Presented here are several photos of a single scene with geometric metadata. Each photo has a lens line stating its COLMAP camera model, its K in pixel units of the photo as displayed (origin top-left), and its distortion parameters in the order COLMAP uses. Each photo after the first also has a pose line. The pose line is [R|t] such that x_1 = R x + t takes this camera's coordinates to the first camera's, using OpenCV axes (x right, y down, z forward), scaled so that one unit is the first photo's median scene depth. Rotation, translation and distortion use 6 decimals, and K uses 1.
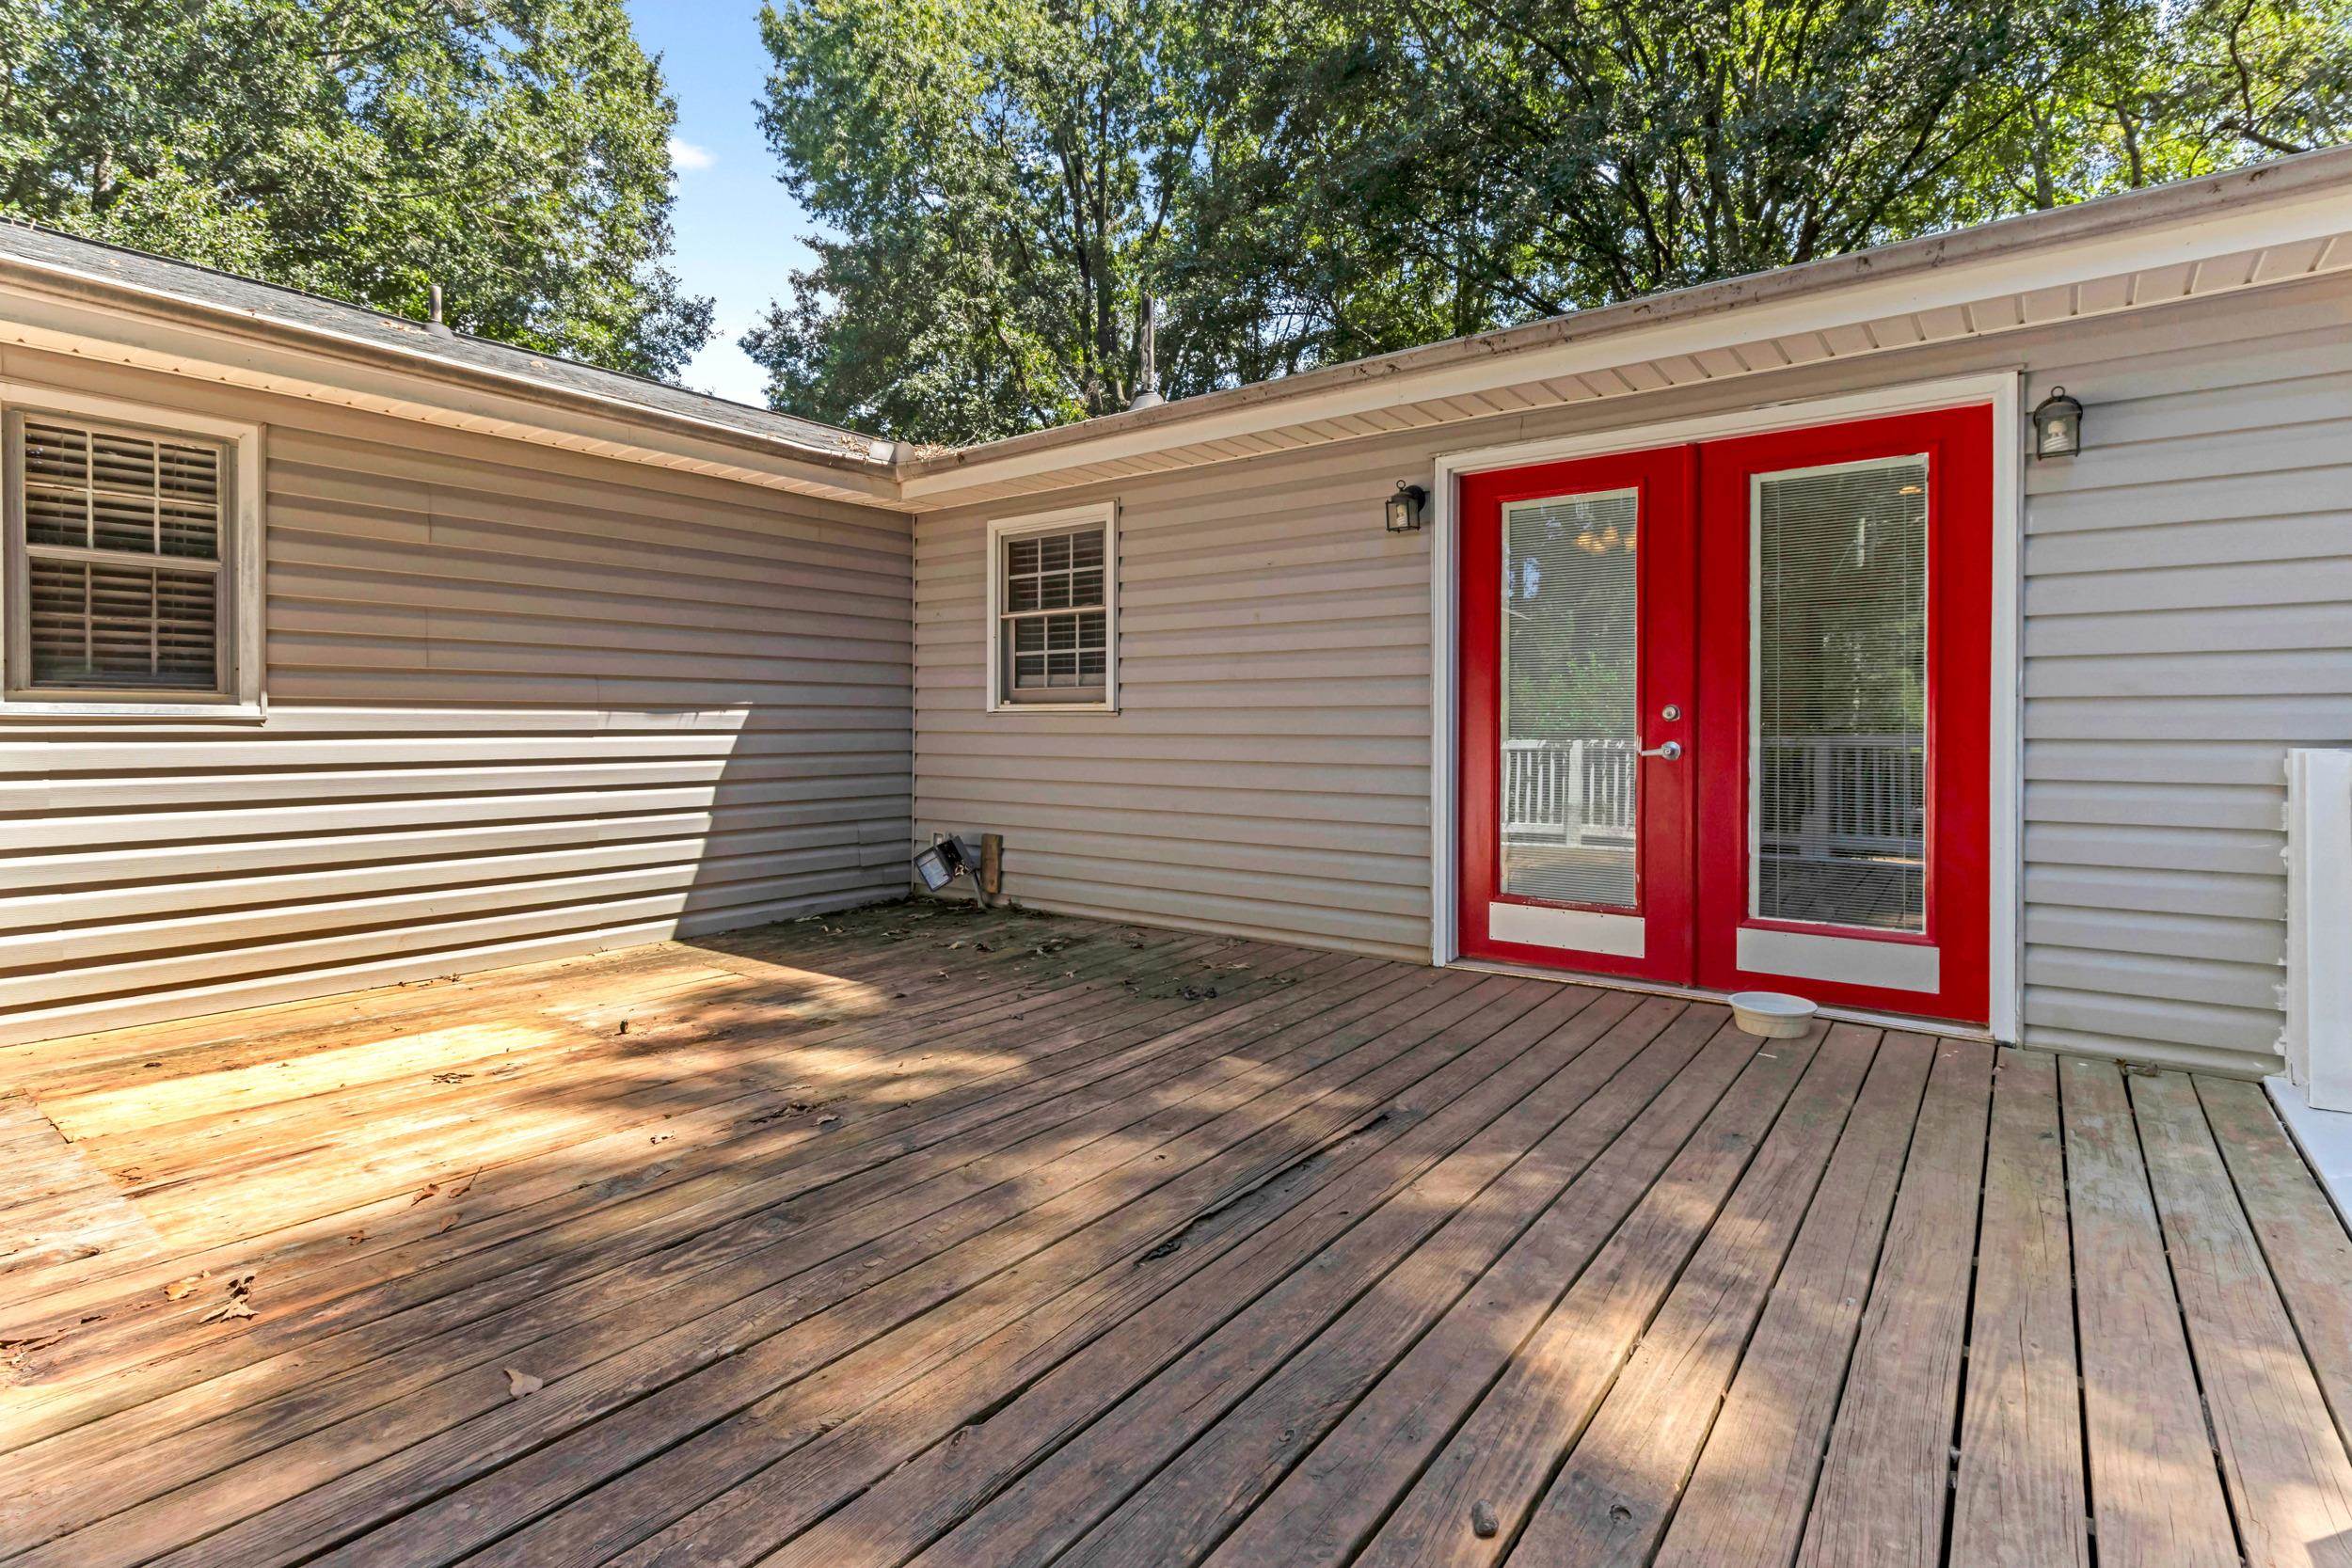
lens RADIAL K [[1142.7, 0, 1178.5], [0, 1142.7, 755.0], [0, 0, 1]] dist [-0.000818, -0.000085]
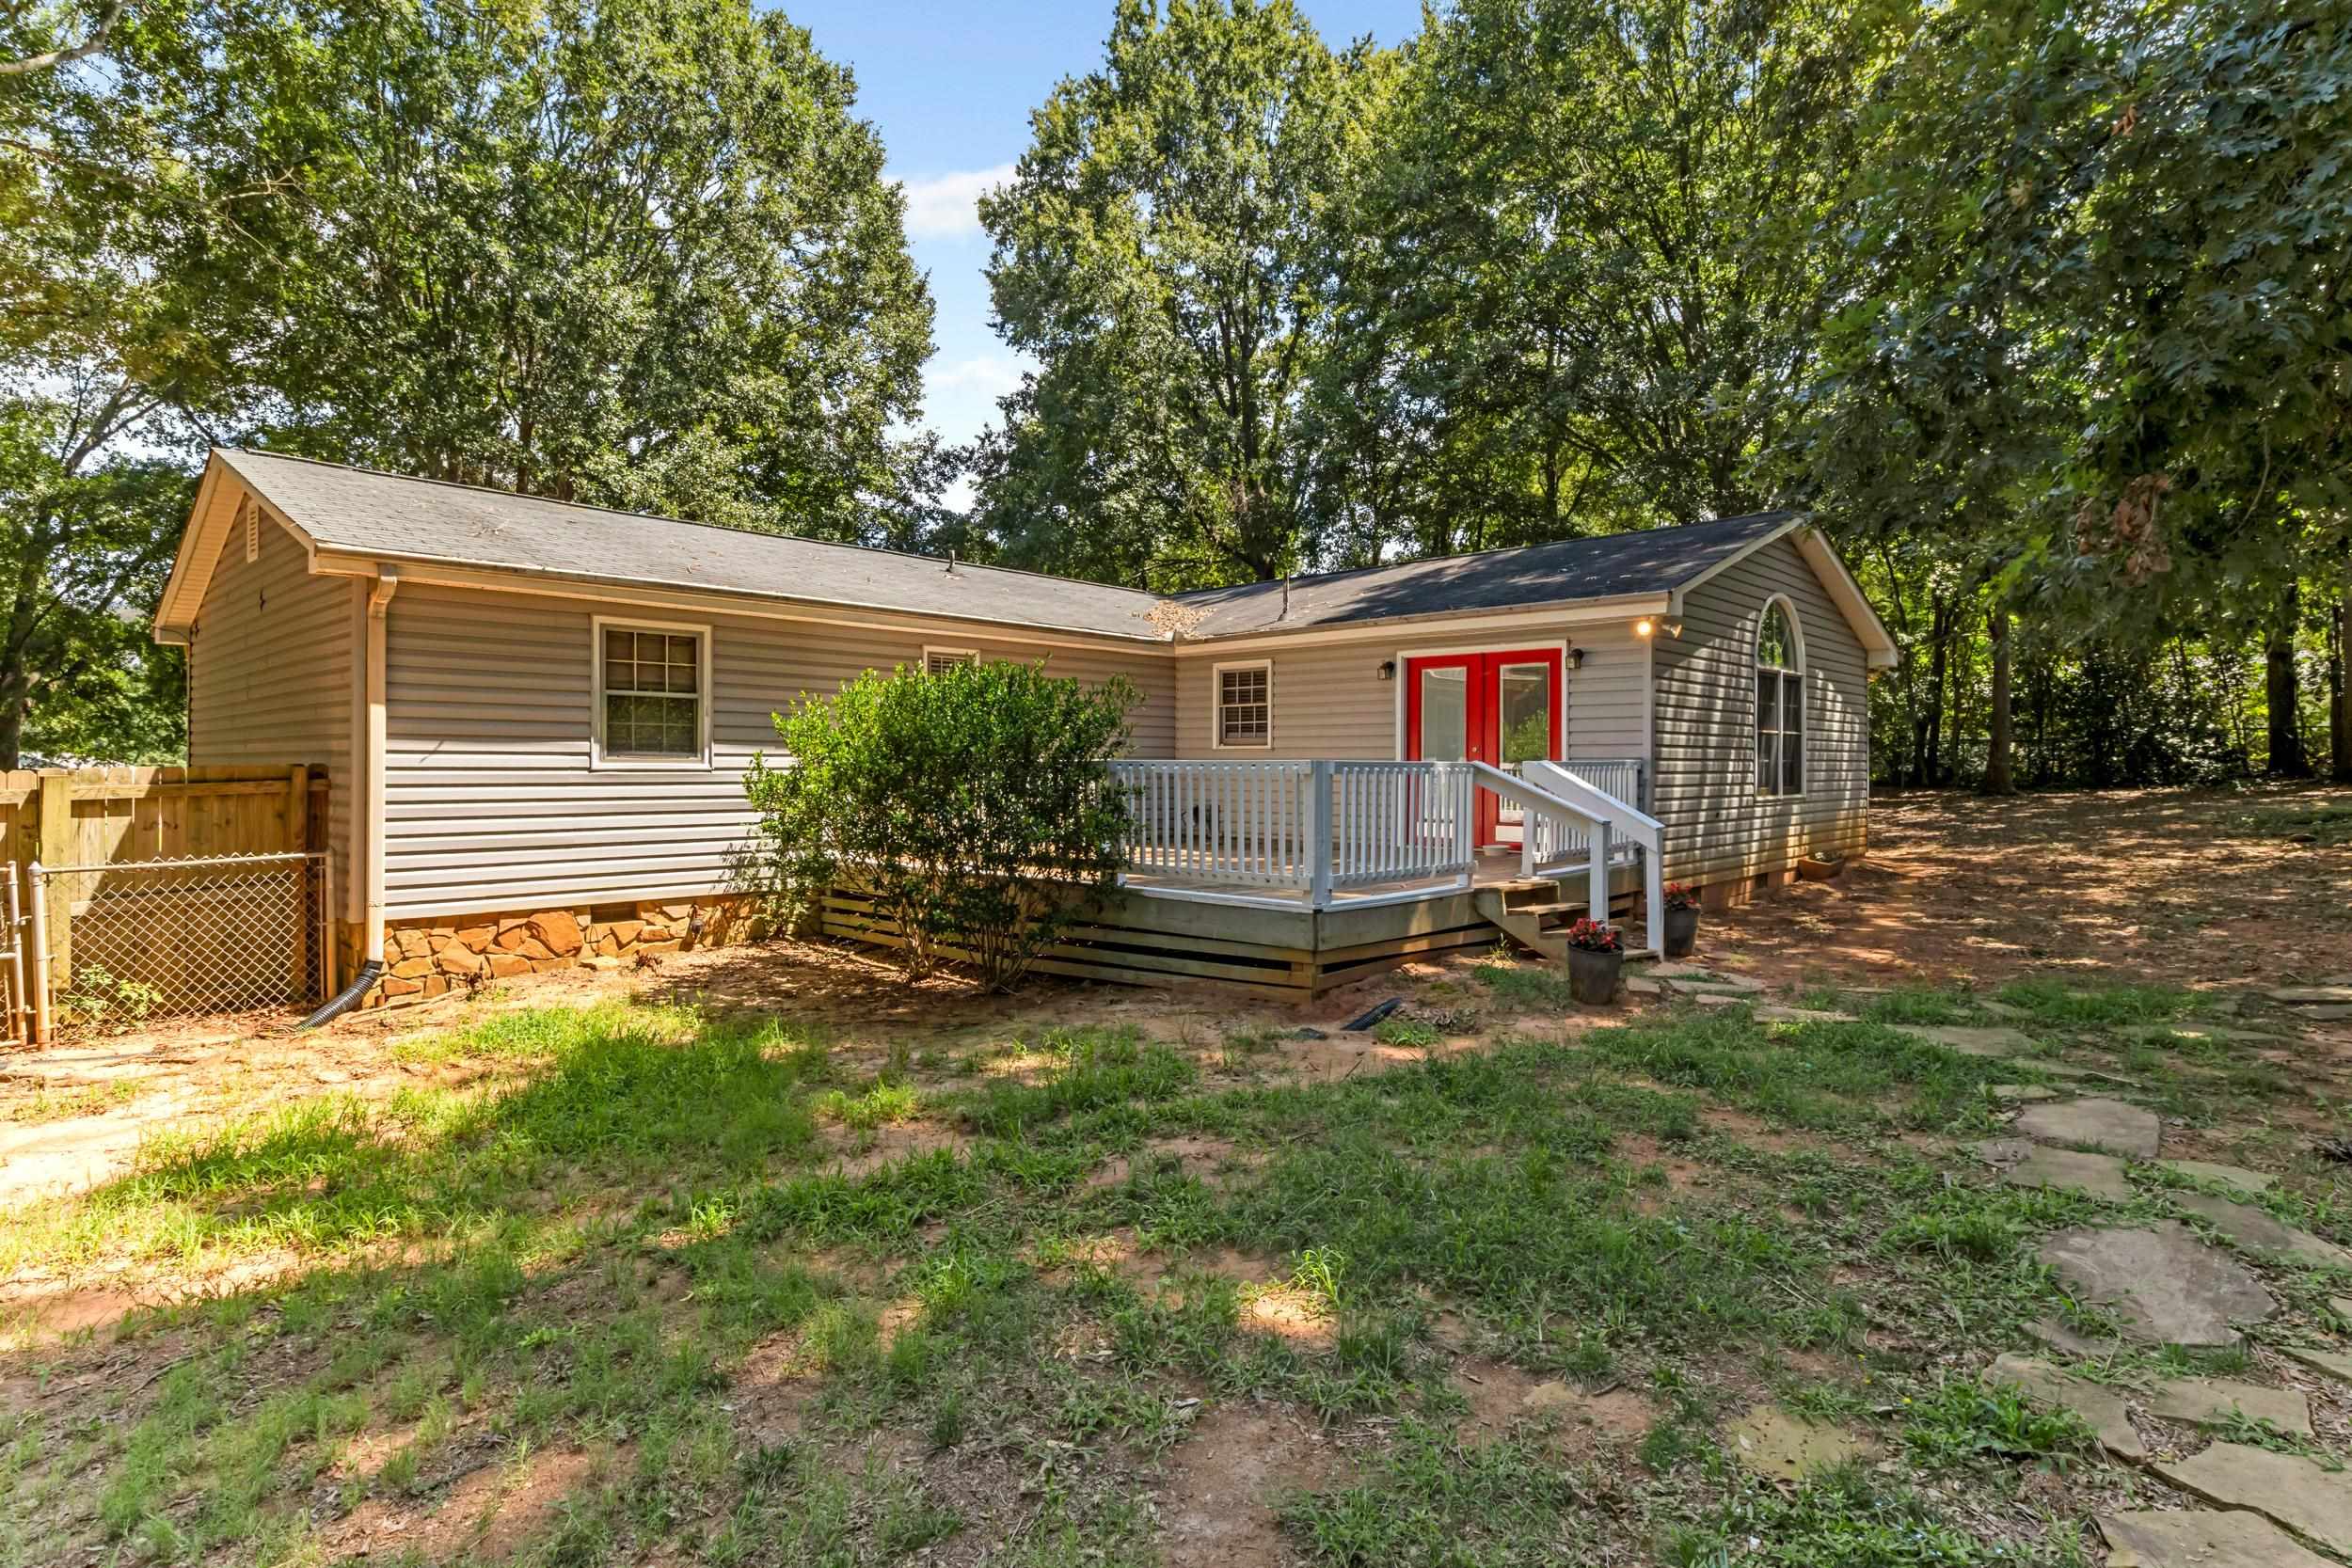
lens RADIAL K [[1142.7, 0, 1178.5], [0, 1142.7, 755.0], [0, 0, 1]] dist [-0.000818, -0.000085]
pose [[0.992873, 0.000082, -0.119173, 0.007631], [-0.004174, 0.999410, -0.034084, 0.012357], [0.119100, 0.034339, 0.992288, -0.303782]]
